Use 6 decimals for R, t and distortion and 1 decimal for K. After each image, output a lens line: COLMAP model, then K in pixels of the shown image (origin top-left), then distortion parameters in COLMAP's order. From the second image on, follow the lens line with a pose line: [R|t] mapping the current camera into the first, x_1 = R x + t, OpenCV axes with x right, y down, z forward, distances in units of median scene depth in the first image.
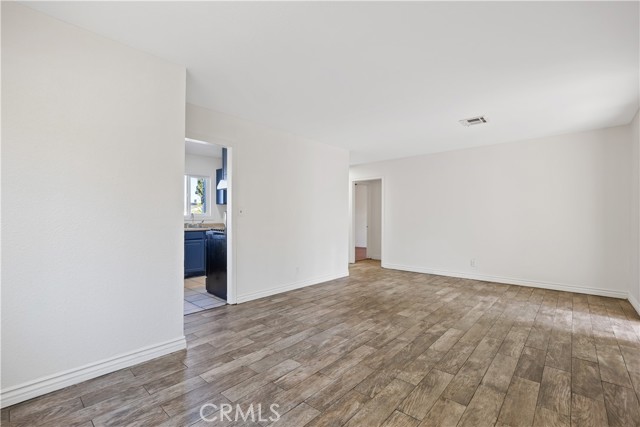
lens RADIAL K [[285.3, 0, 318.8], [0, 285.3, 216.5], [0, 0, 1]] dist [-0.004280, 0.000109]
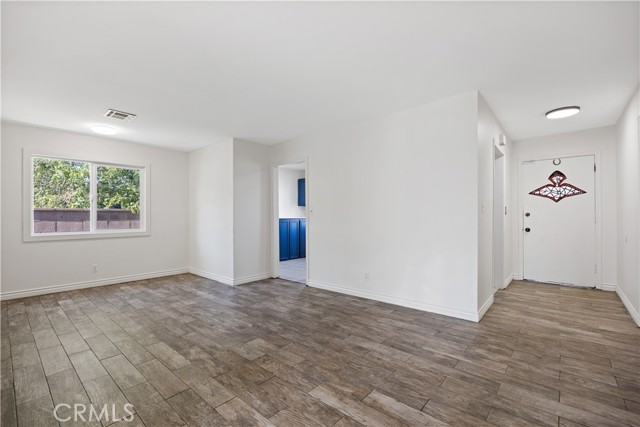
lens RADIAL K [[285.3, 0, 319.6], [0, 285.3, 214.4], [0, 0, 1]] dist [-0.004280, 0.000109]
pose [[0.006333, -0.006066, -0.999962, 1.176320], [0.015993, 0.999854, -0.005964, 0.005515], [0.999852, -0.015955, 0.006429, 1.288777]]
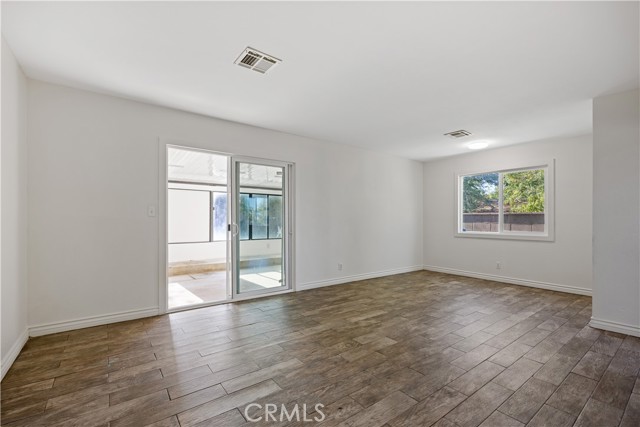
lens RADIAL K [[285.3, 0, 319.3], [0, 285.3, 217.6], [0, 0, 1]] dist [-0.004280, 0.000109]
pose [[-0.981505, -0.004781, 0.191376, 0.369343], [-0.008255, 0.999815, -0.017357, 0.016407], [-0.191257, -0.018616, -0.981363, 2.002162]]
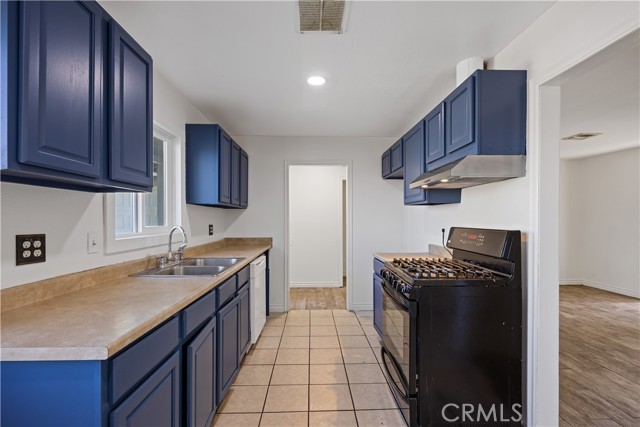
lens RADIAL K [[285.3, 0, 318.8], [0, 285.3, 221.1], [0, 0, 1]] dist [-0.004280, 0.000109]
pose [[0.723589, -0.006079, 0.690205, -1.080687], [-0.005953, 0.999869, 0.015047, -0.050086], [-0.690206, -0.014996, 0.723458, 1.150508]]
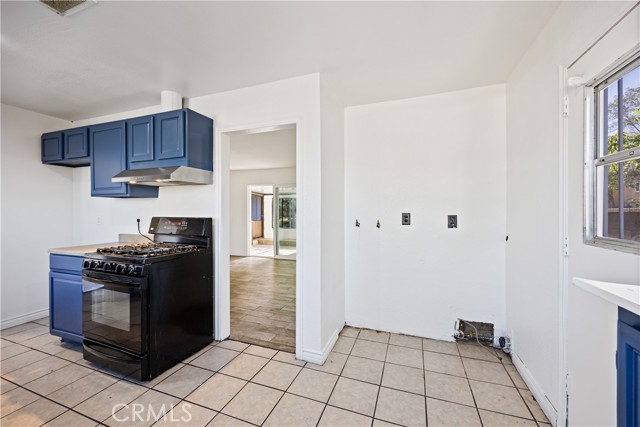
lens RADIAL K [[254.6, 0, 321.8], [0, 254.6, 212.7], [0, 0, 1]] dist [0.001532, 0.000017]
pose [[-0.369819, -0.006448, 0.929081, -1.297557], [-0.010960, 0.999937, 0.002578, -0.047569], [-0.929039, -0.009229, -0.369866, 1.256525]]
